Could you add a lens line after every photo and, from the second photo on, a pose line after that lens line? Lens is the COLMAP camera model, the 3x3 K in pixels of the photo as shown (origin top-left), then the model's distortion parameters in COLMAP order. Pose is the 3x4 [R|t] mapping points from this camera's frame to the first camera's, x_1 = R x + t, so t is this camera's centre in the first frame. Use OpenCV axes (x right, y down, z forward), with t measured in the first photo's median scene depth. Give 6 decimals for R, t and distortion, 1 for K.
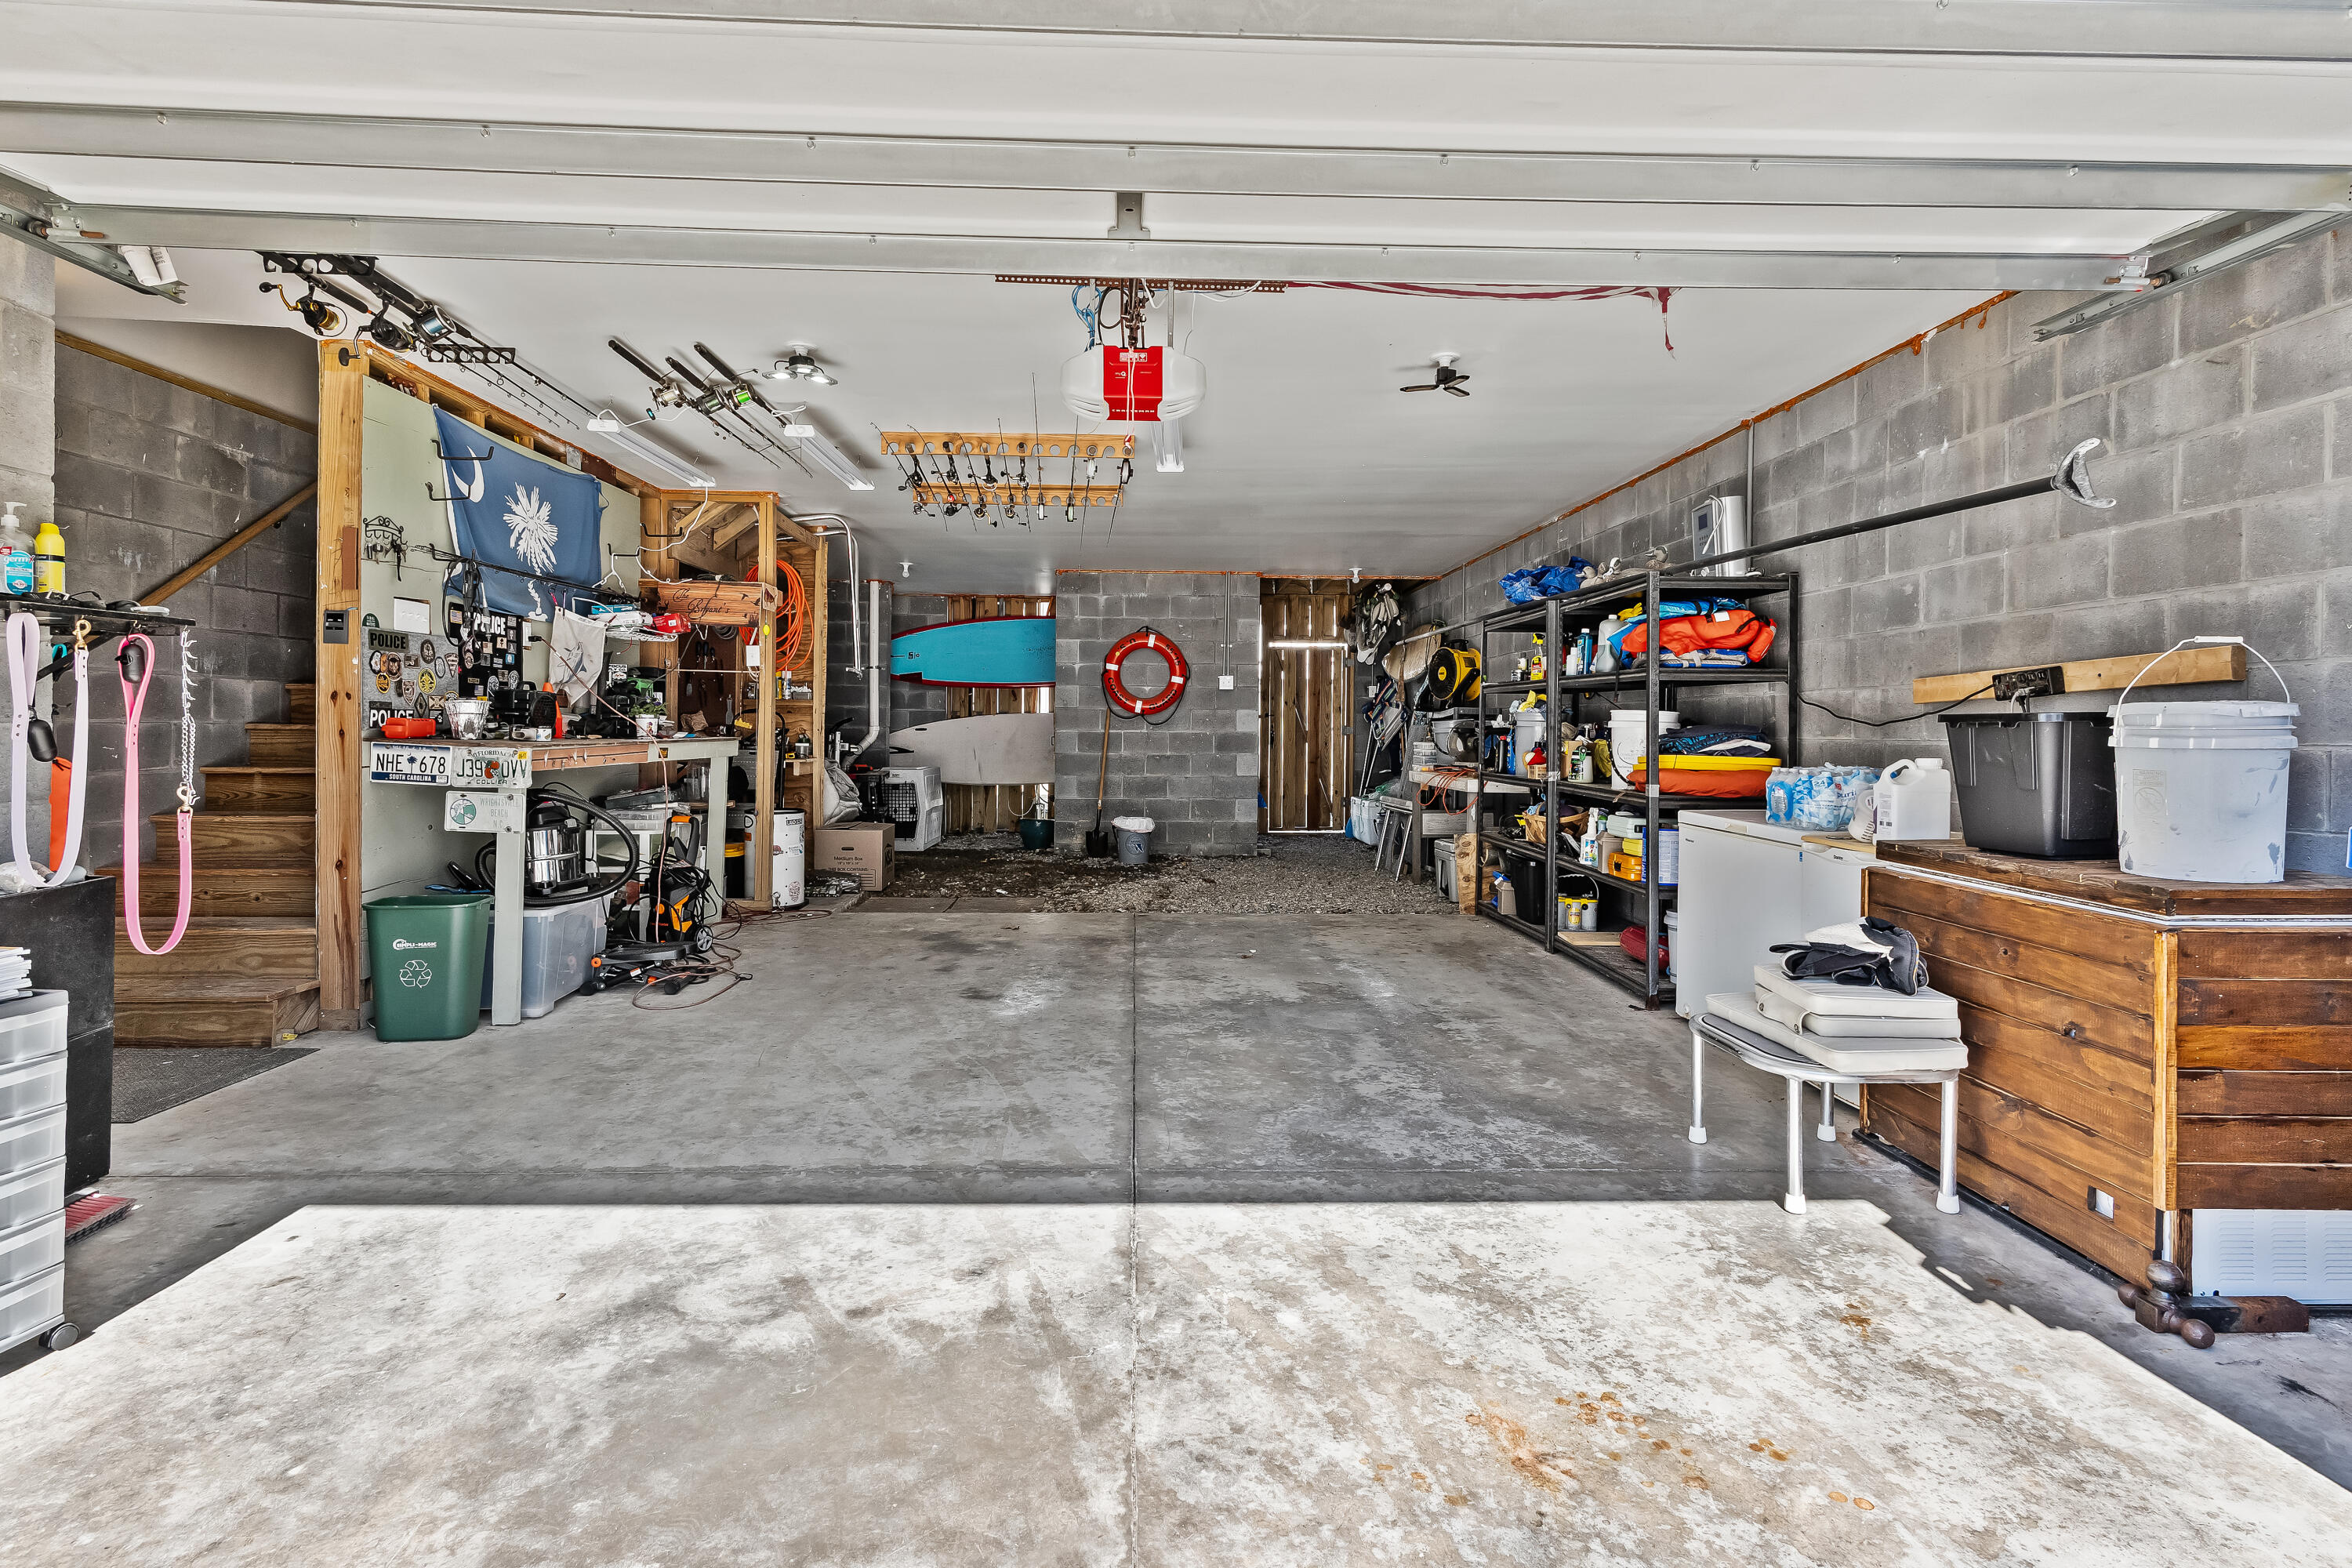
lens RADIAL K [[1150.2, 0, 1183.8], [0, 1150.2, 782.2], [0, 0, 1]] dist [0.006675, 0.000360]
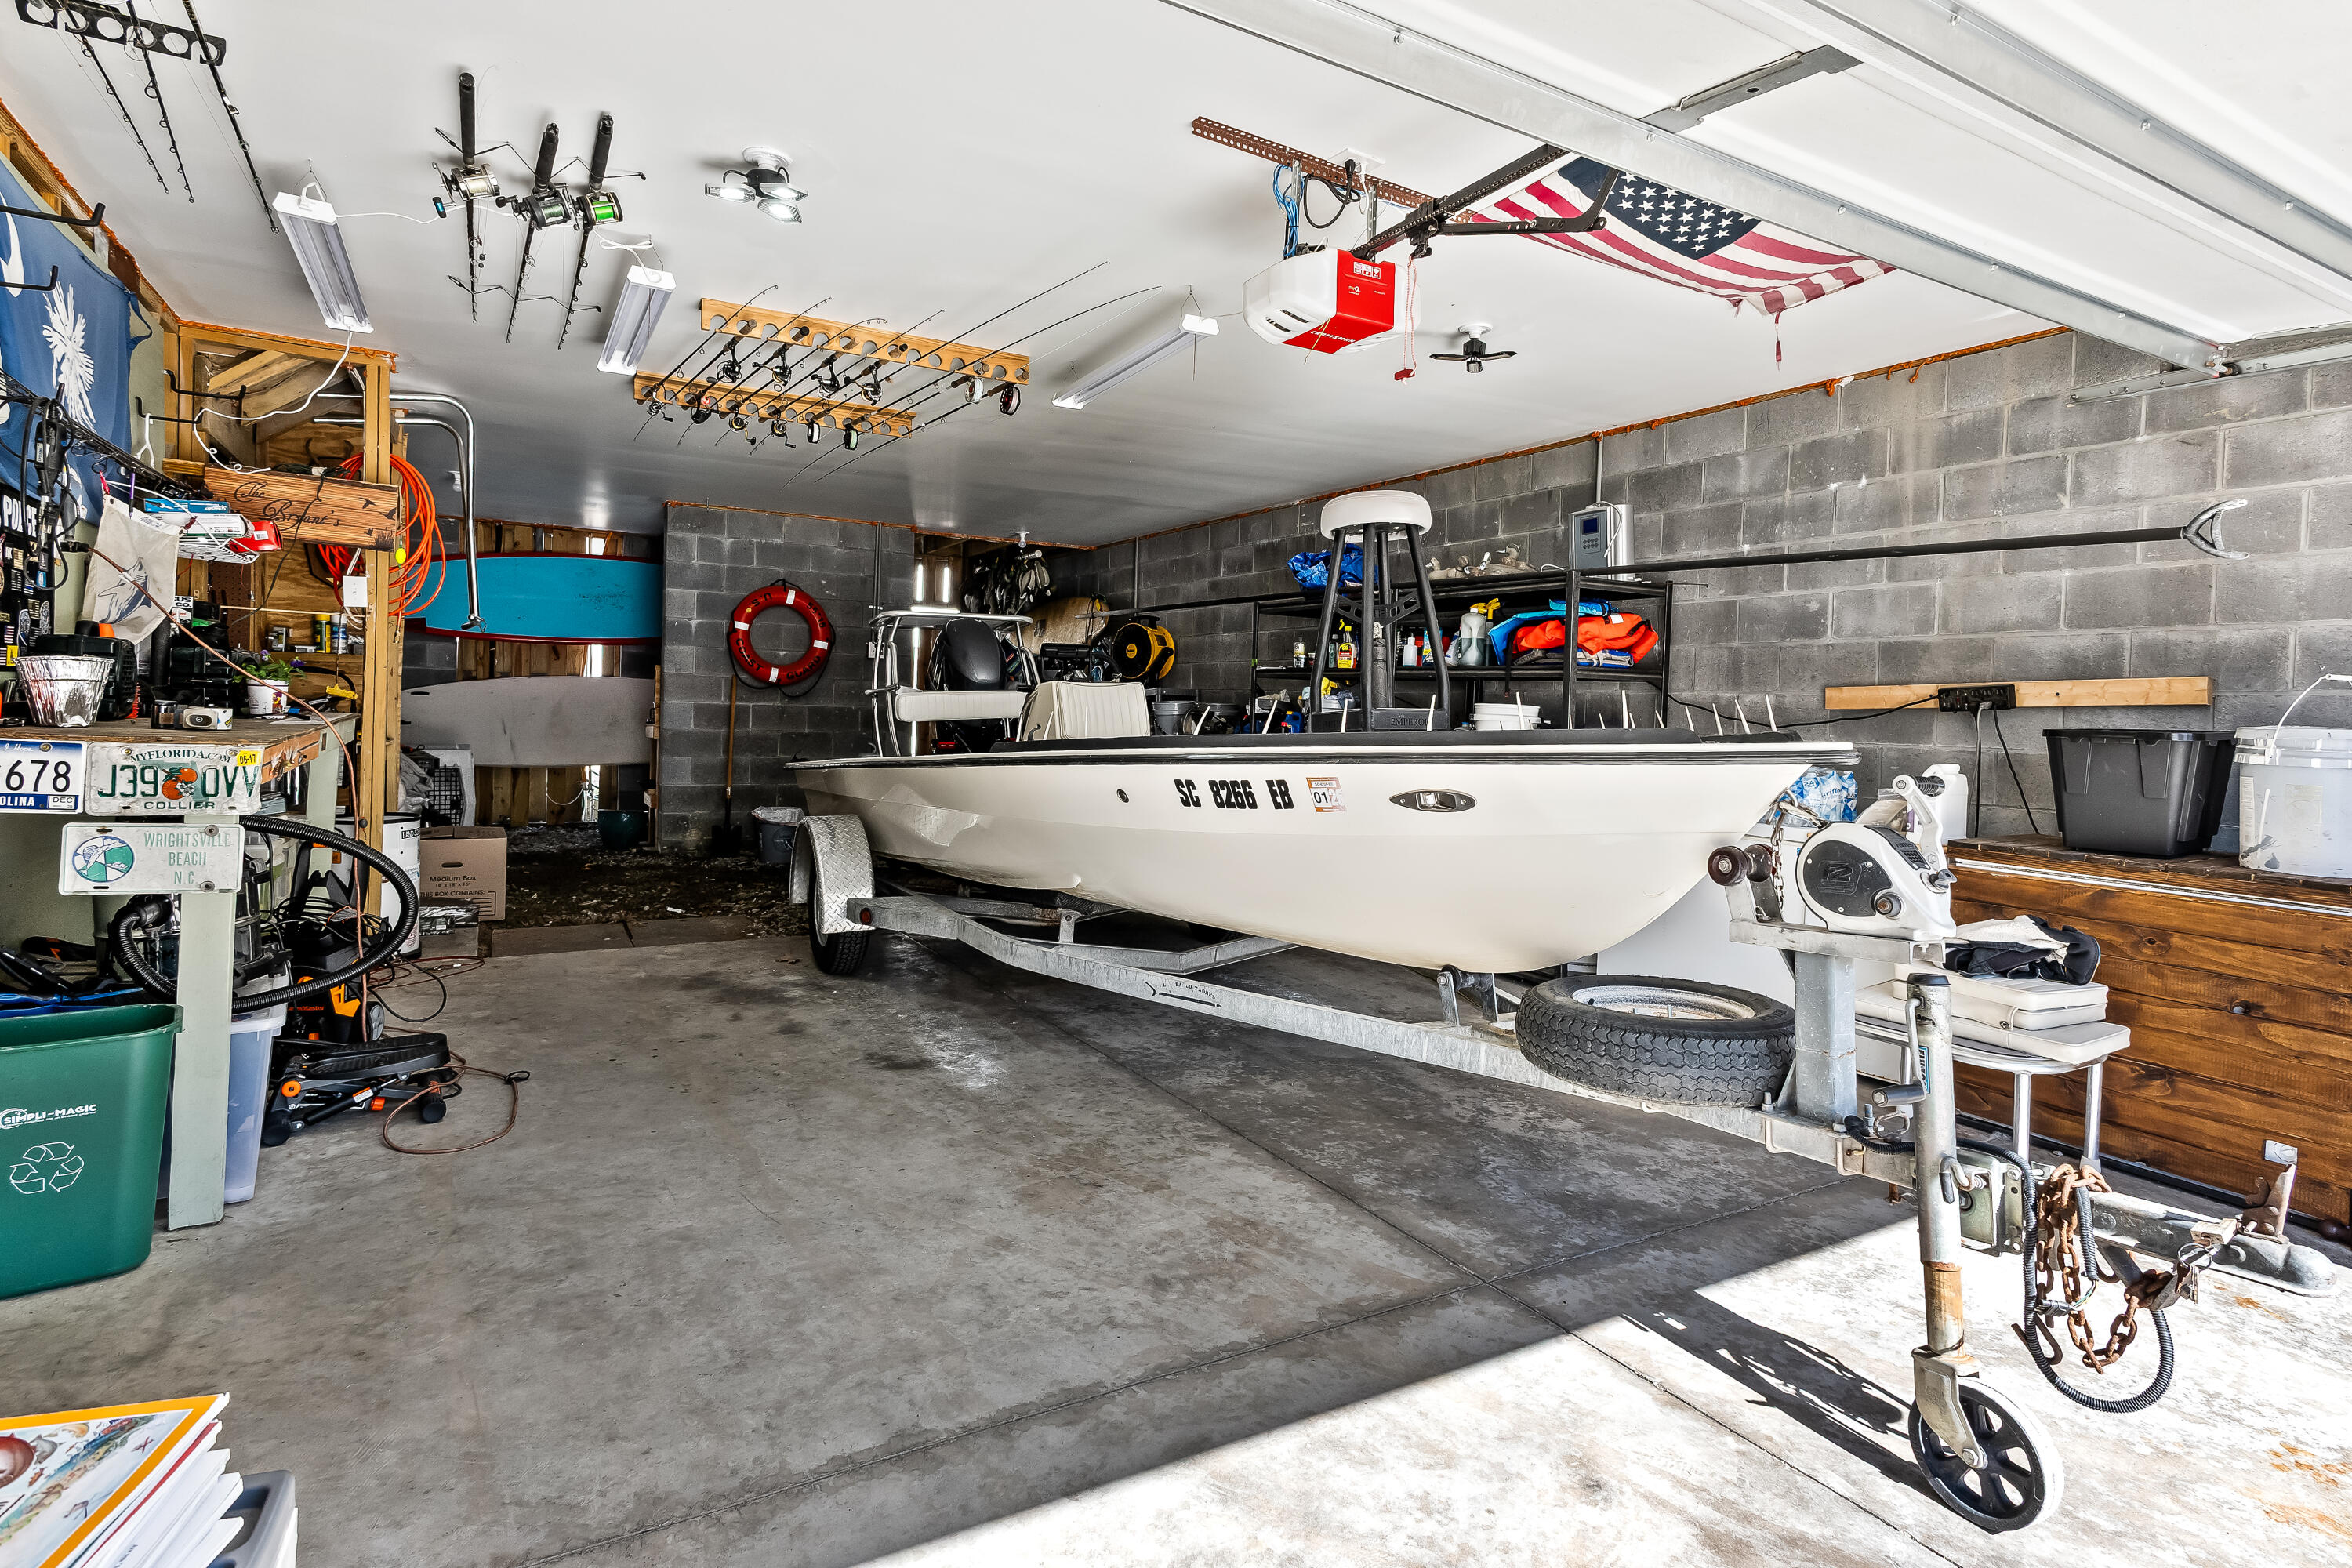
lens RADIAL K [[1173.0, 0, 1168.5], [0, 1173.0, 776.5], [0, 0, 1]] dist [0.008389, 0.000079]
pose [[0.887326, -0.010712, 0.461018, -0.495688], [0.000217, 0.999740, 0.022811, -0.031080], [-0.461142, -0.020141, 0.887098, 0.298822]]
